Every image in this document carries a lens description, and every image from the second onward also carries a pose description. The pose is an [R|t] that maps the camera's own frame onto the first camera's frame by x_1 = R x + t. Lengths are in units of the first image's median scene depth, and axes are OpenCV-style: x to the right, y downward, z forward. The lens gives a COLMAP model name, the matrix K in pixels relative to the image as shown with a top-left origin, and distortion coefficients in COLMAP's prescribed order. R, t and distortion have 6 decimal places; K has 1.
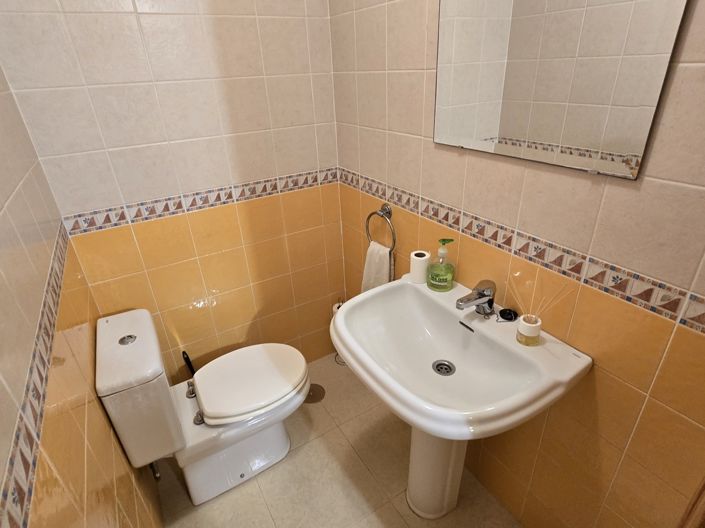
lens RADIAL K [[386.4, 0, 352.5], [0, 386.4, 264.0], [0, 0, 1]] dist [-0.001624, -0.002873]
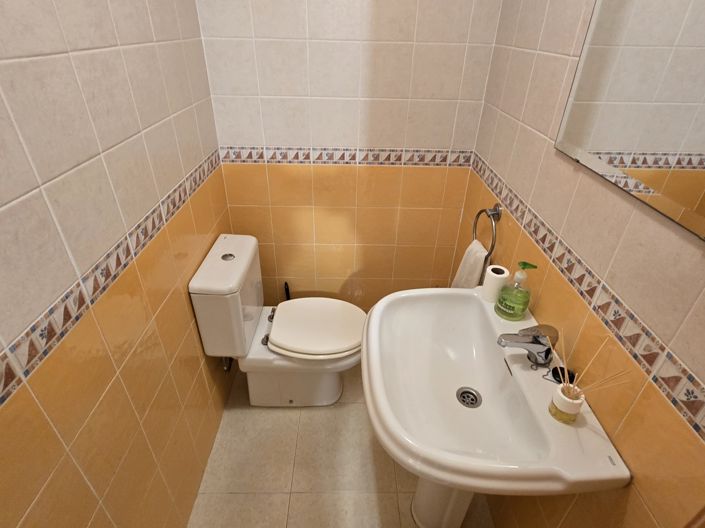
lens RADIAL K [[386.4, 0, 352.5], [0, 386.4, 264.0], [0, 0, 1]] dist [-0.001624, -0.002873]
pose [[0.854874, 0.324492, -0.404840, 0.238204], [-0.285625, 0.945739, 0.154905, -0.078859], [0.433139, -0.016792, 0.901171, 0.064153]]
